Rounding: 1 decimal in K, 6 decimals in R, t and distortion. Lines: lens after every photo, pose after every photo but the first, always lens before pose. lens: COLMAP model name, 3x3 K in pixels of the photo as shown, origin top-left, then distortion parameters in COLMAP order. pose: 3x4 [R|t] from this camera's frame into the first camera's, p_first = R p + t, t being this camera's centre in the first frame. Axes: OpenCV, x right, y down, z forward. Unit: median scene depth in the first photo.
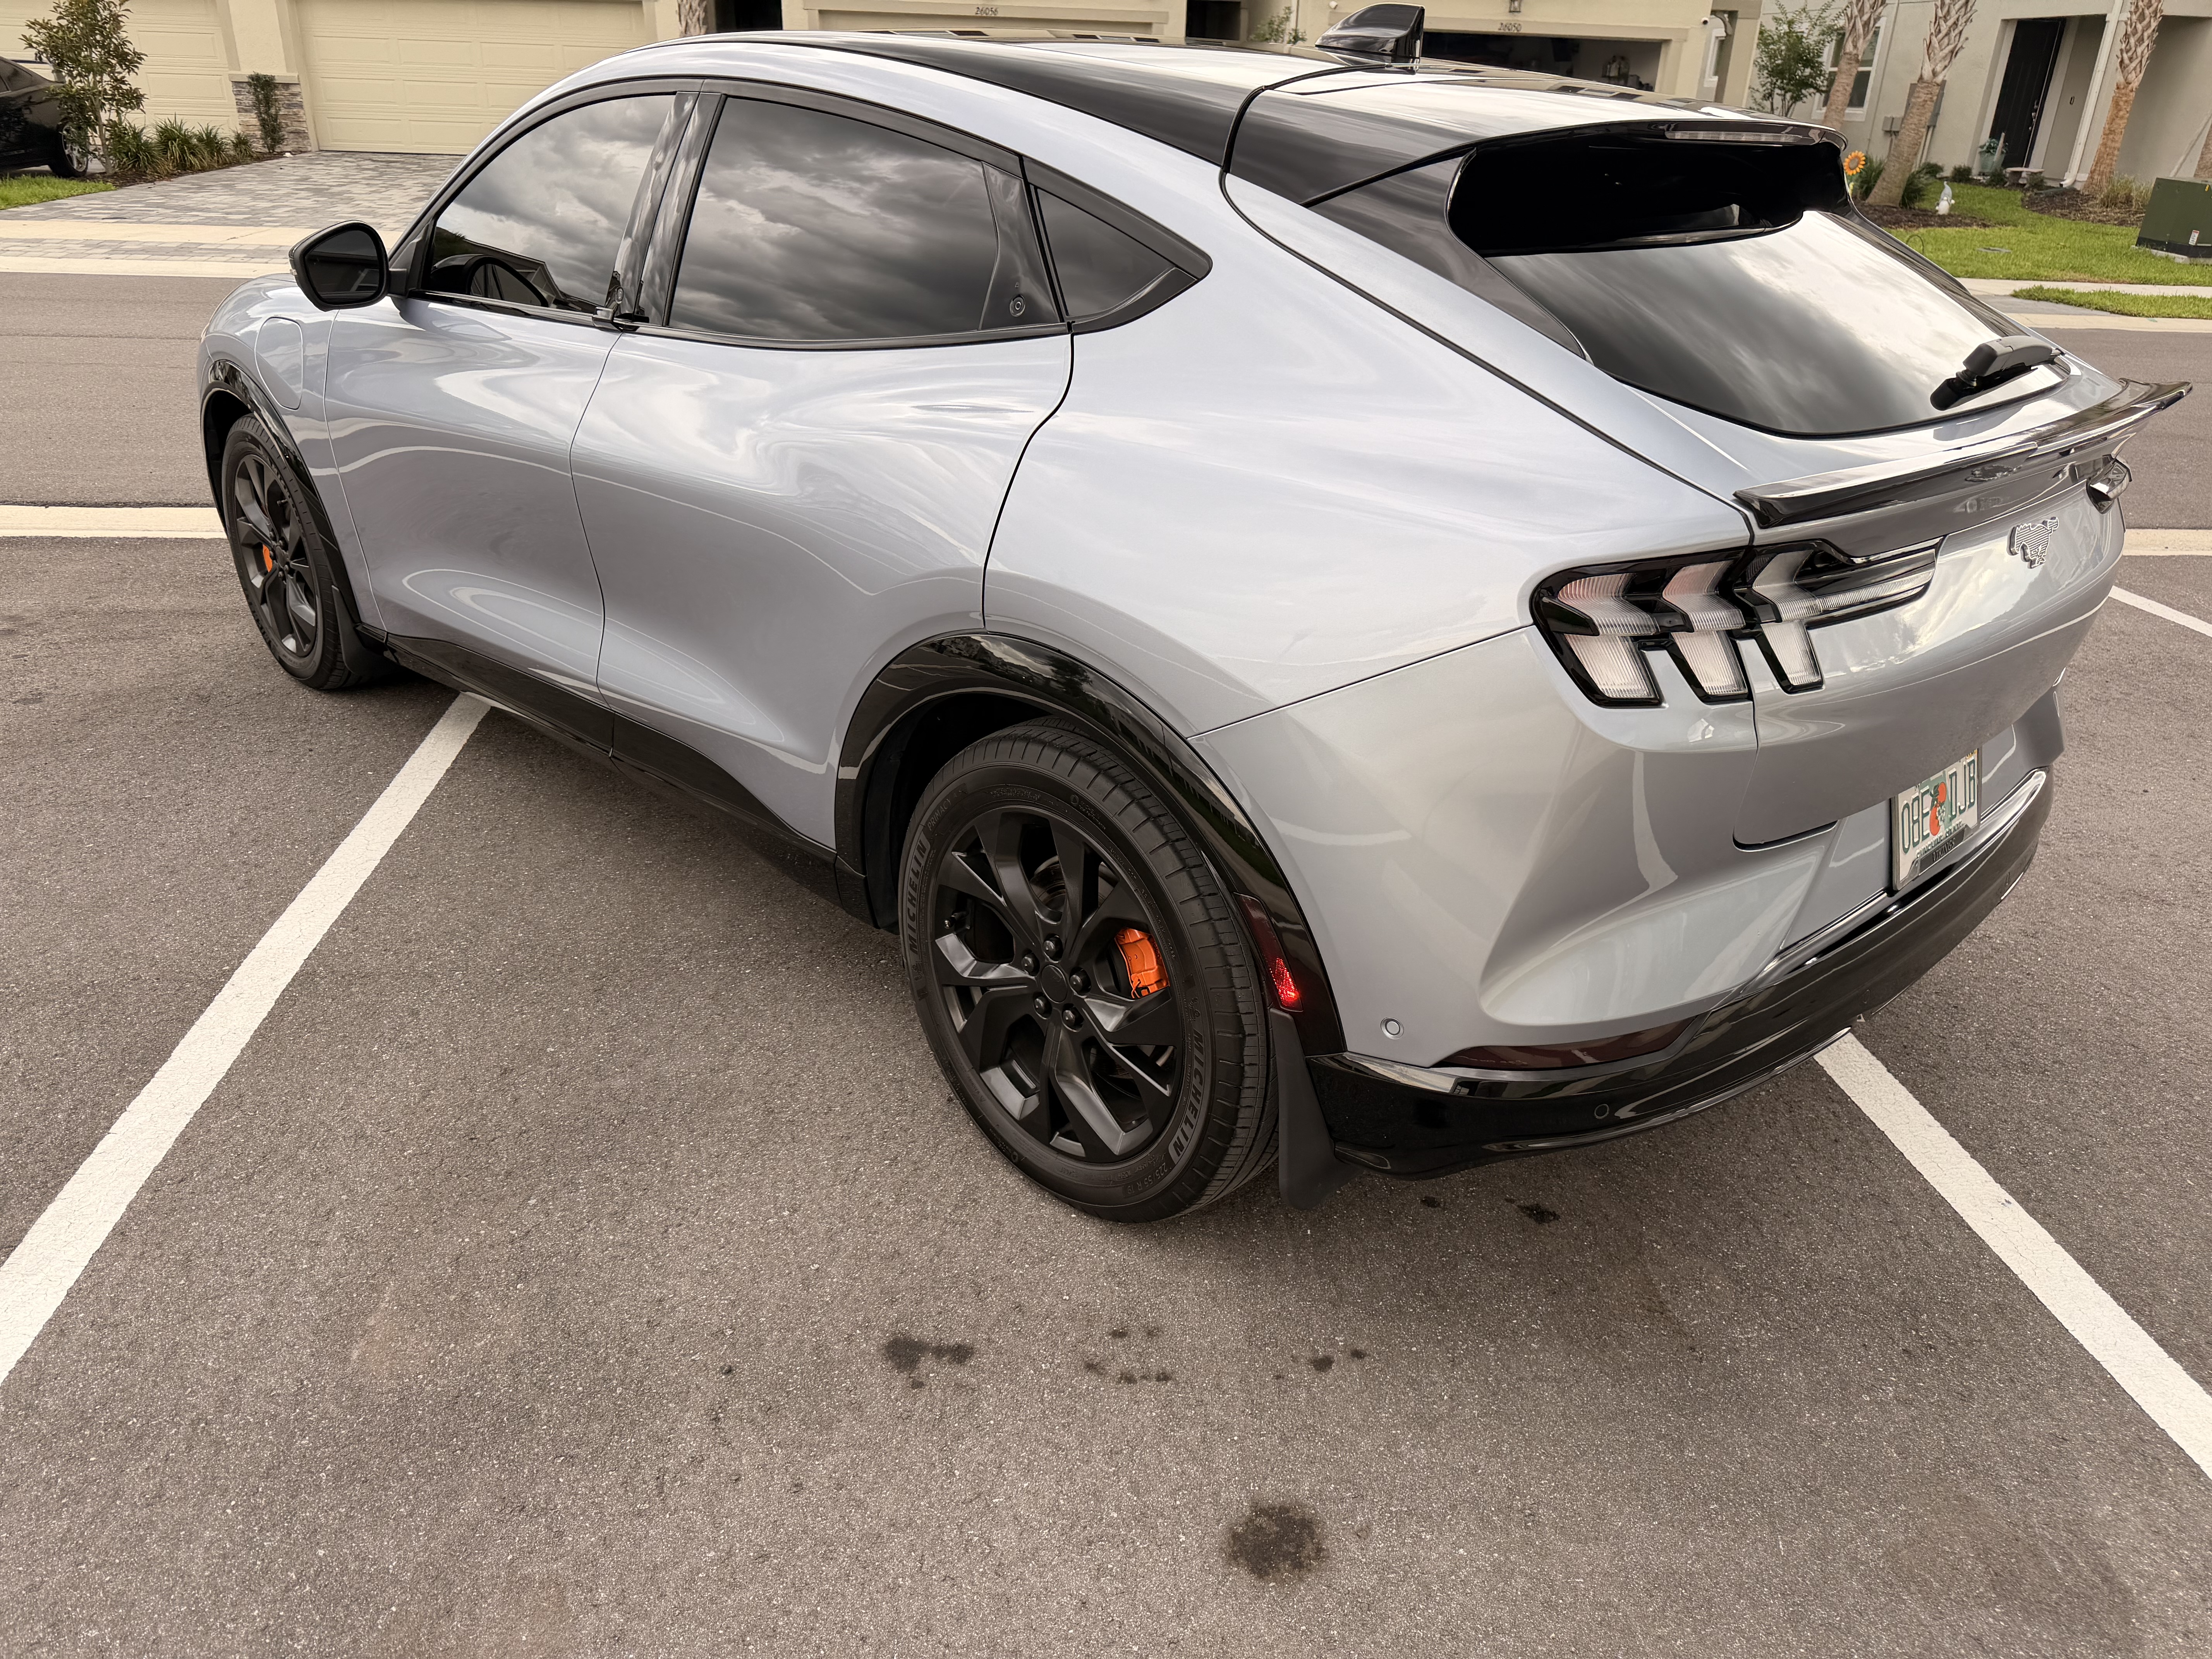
lens RADIAL K [[1542.7, 0, 1105.9], [0, 1542.7, 816.7], [0, 0, 1]] dist [-0.000305, 0.001300]
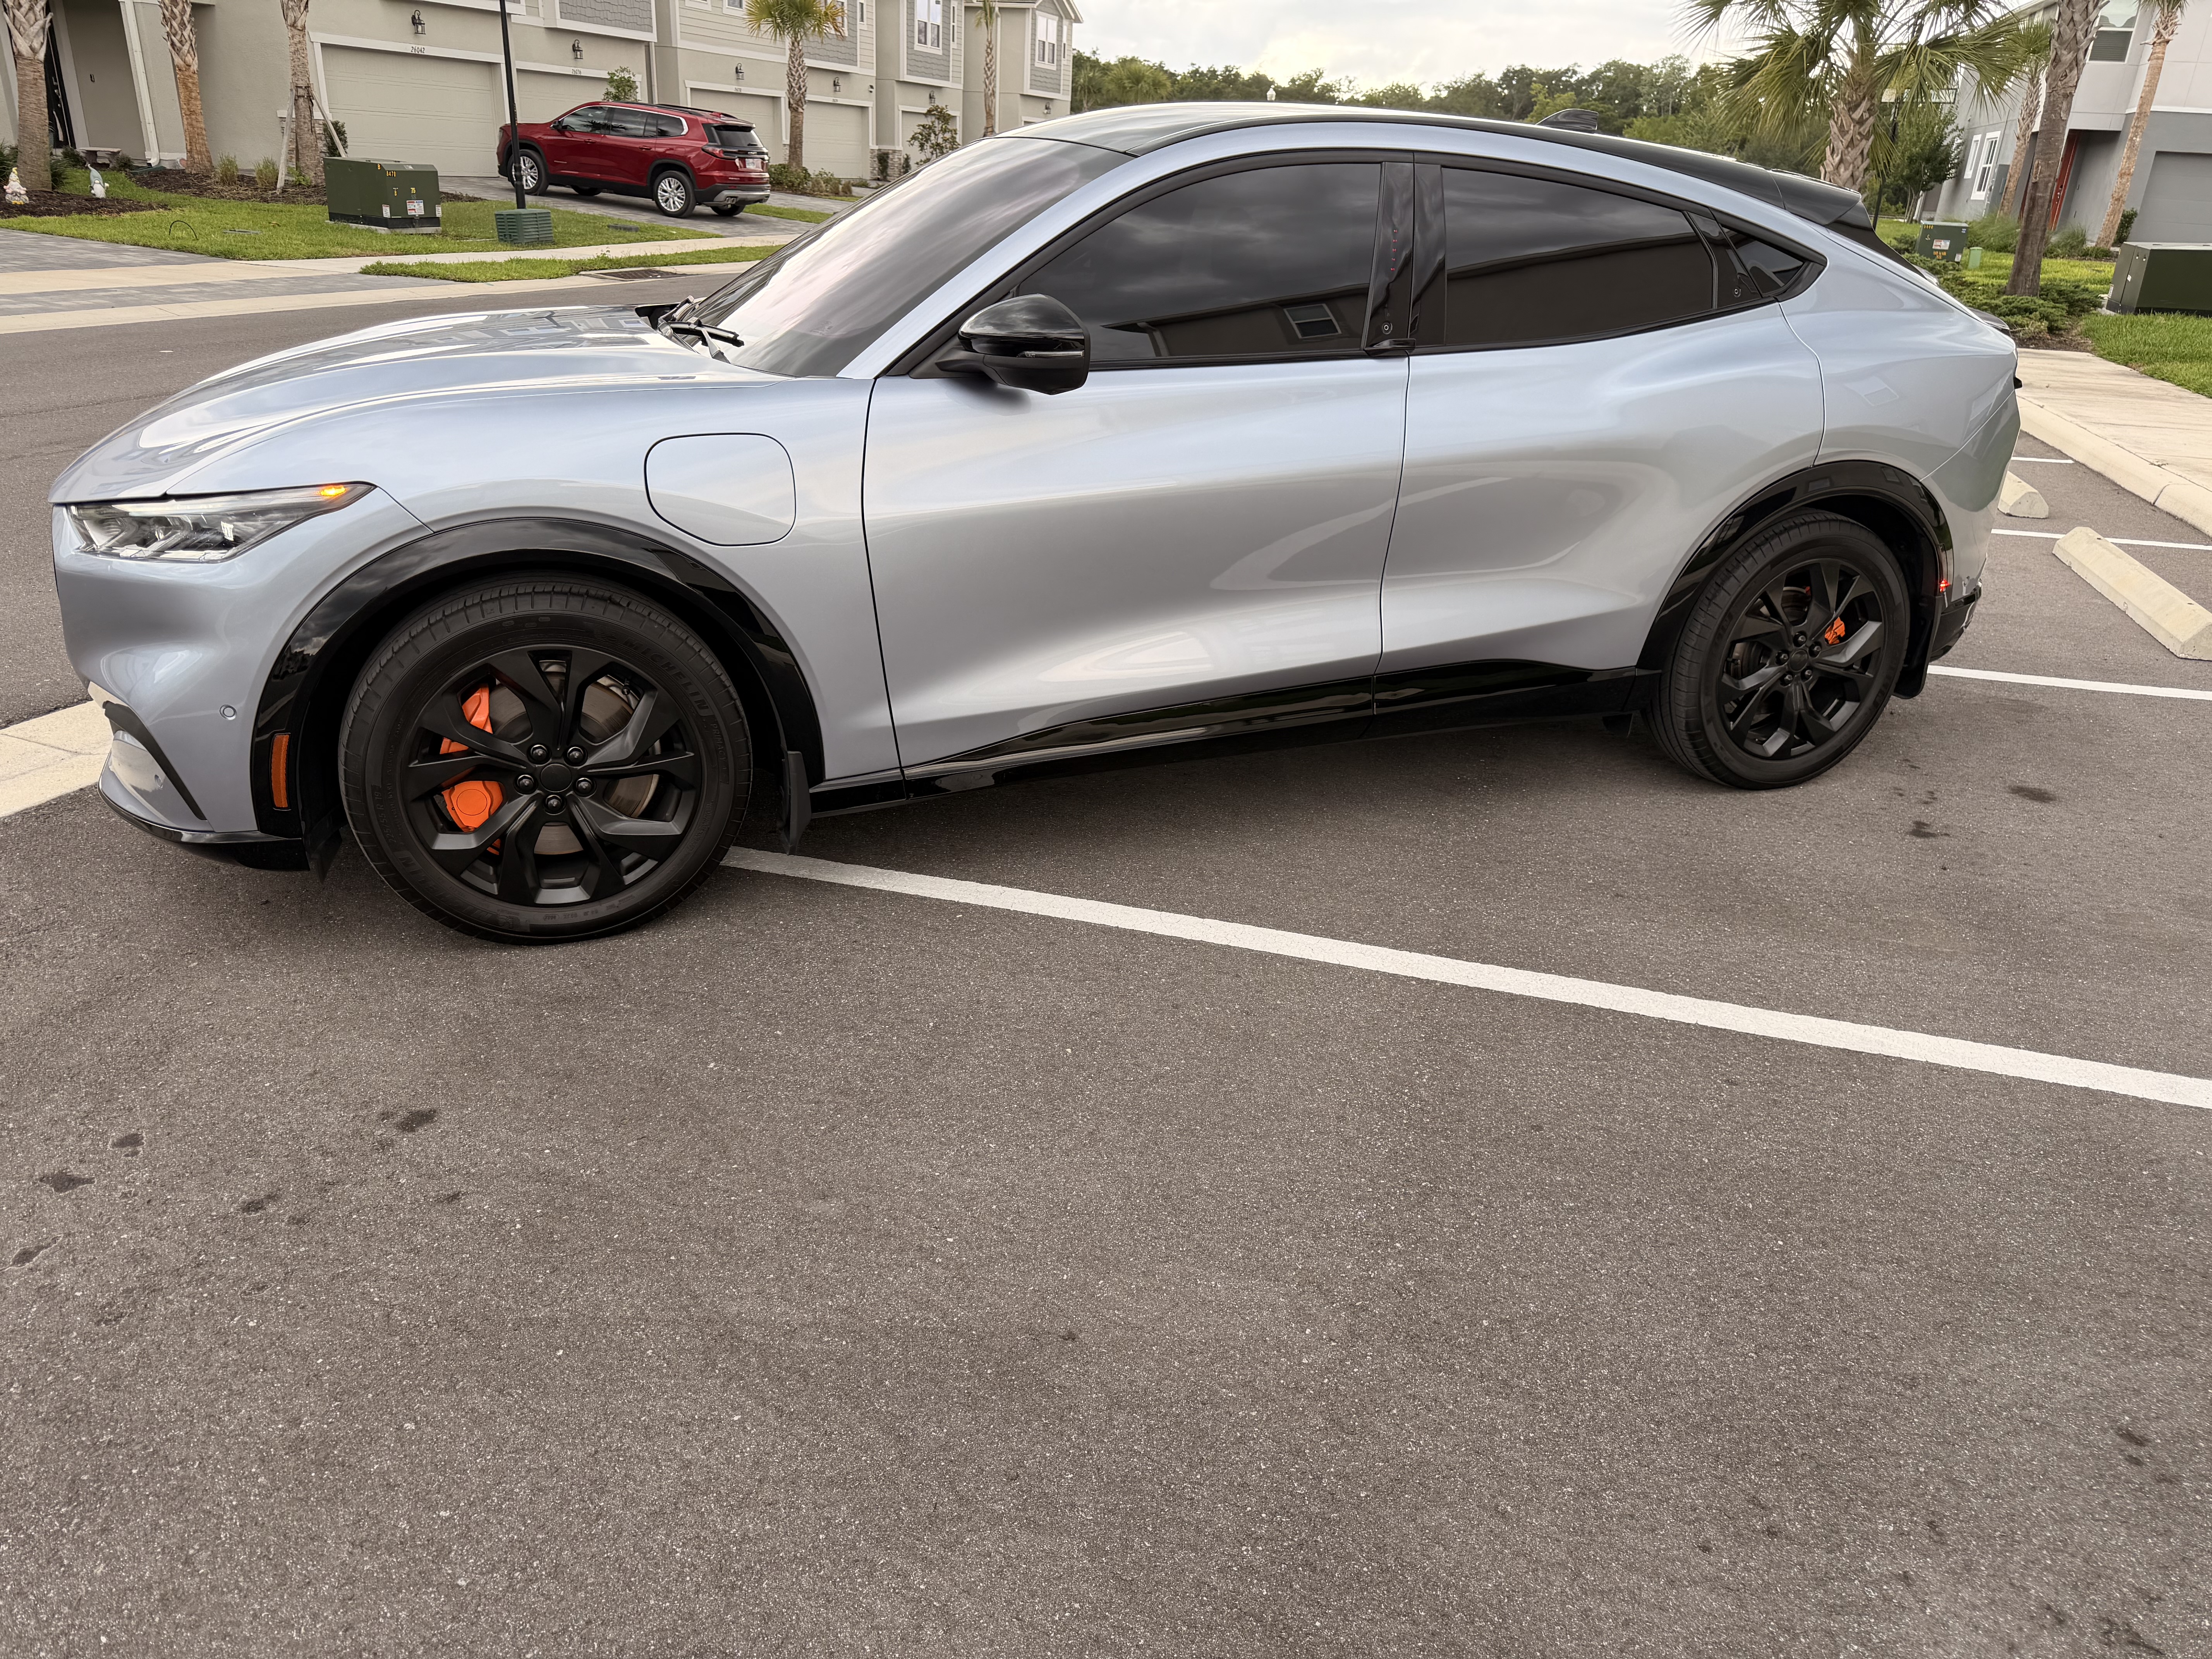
lens RADIAL K [[1542.7, 0, 1105.9], [0, 1542.7, 816.7], [0, 0, 1]] dist [-0.000305, 0.001300]
pose [[0.418549, -0.368734, 0.829971, -2.133821], [0.355835, 0.907385, 0.223682, -0.459313], [-0.835583, 0.201711, 0.510993, 0.863066]]
